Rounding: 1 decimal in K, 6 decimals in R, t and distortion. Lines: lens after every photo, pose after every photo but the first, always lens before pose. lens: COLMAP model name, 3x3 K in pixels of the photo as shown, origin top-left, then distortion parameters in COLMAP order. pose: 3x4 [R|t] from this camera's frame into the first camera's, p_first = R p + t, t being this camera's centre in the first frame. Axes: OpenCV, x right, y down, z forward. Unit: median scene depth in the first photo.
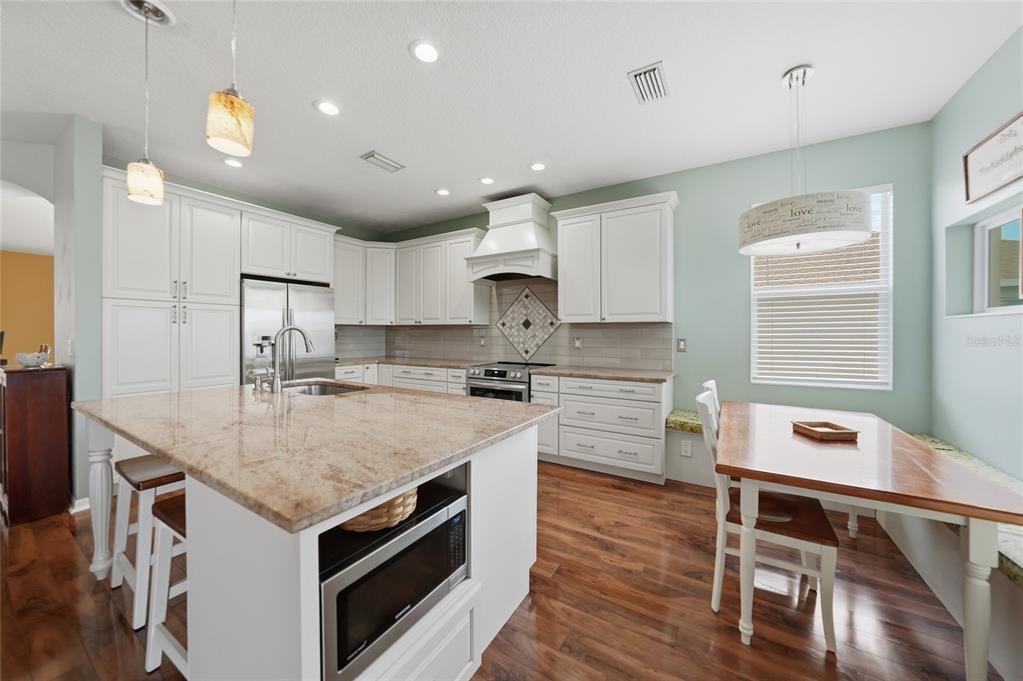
lens RADIAL K [[360.7, 0, 508.3], [0, 360.7, 333.8], [0, 0, 1]] dist [-0.022647, 0.004583]
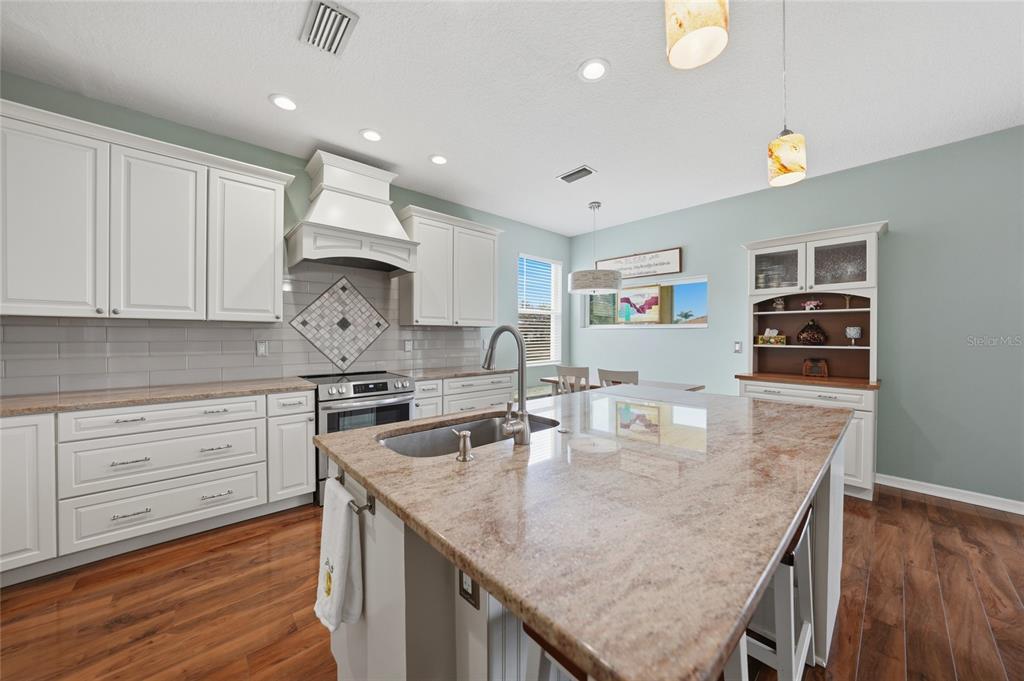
lens RADIAL K [[361.1, 0, 506.5], [0, 361.1, 338.1], [0, 0, 1]] dist [-0.022647, 0.004583]
pose [[0.291894, -0.006555, 0.956428, -0.631537], [-0.000806, 0.999974, 0.007100, -0.002241], [-0.956450, -0.002843, 0.291881, 0.453552]]
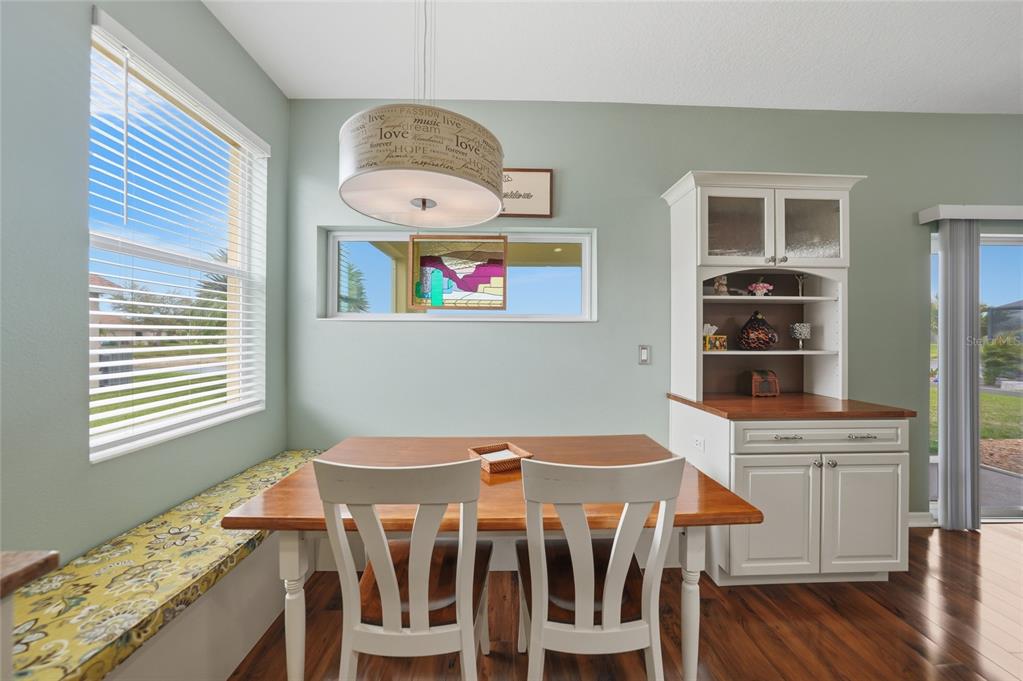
lens RADIAL K [[360.7, 0, 511.8], [0, 360.7, 335.4], [0, 0, 1]] dist [-0.022647, 0.004583]
pose [[-0.540311, 0.005362, 0.841448, 0.109860], [0.000895, 0.999983, -0.005797, 0.000426], [-0.841465, -0.002379, -0.540306, 0.634601]]
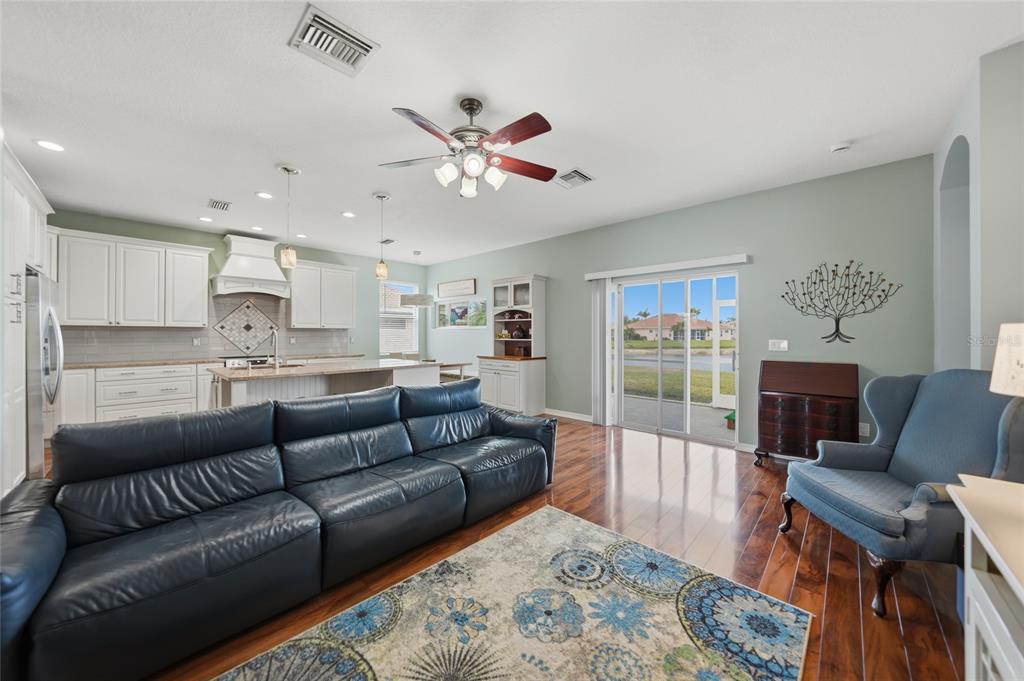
lens RADIAL K [[361.1, 0, 502.9], [0, 361.1, 334.4], [0, 0, 1]] dist [-0.022647, 0.004583]
pose [[0.224591, -0.002483, 0.974450, -1.106385], [0.002211, 0.999995, 0.002038, -0.001973], [-0.974451, 0.001696, 0.224596, -0.254537]]
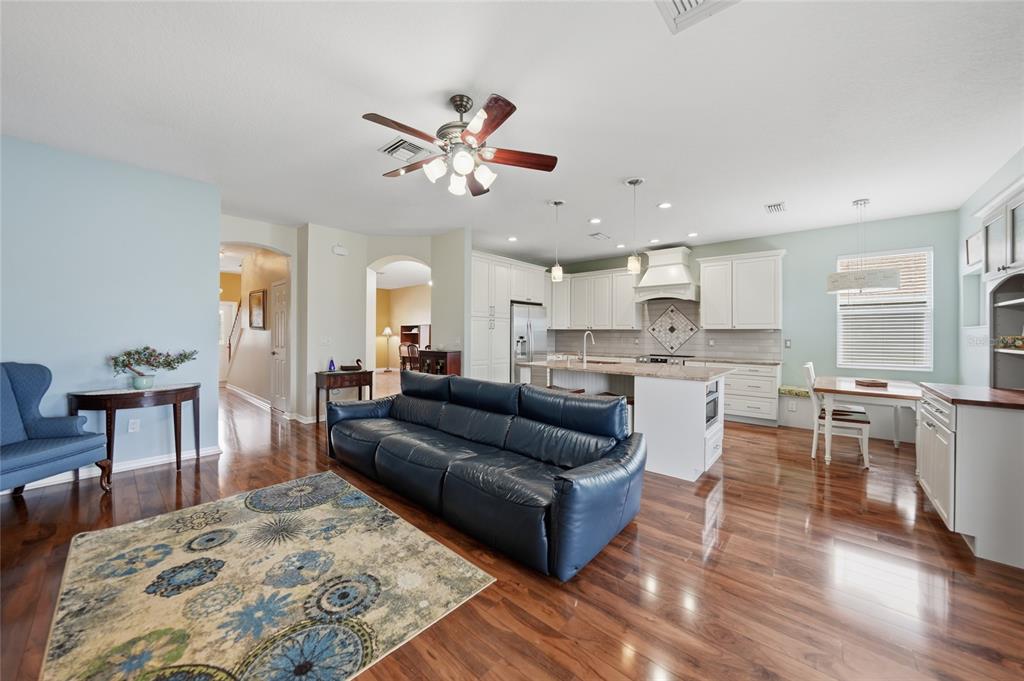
lens RADIAL K [[361.1, 0, 513.3], [0, 361.1, 333.4], [0, 0, 1]] dist [-0.022647, 0.004583]
pose [[0.985941, 0.004787, -0.167024, -0.370939], [-0.005764, 0.999969, -0.005367, 0.001543], [0.166993, 0.006254, 0.985938, -0.623160]]
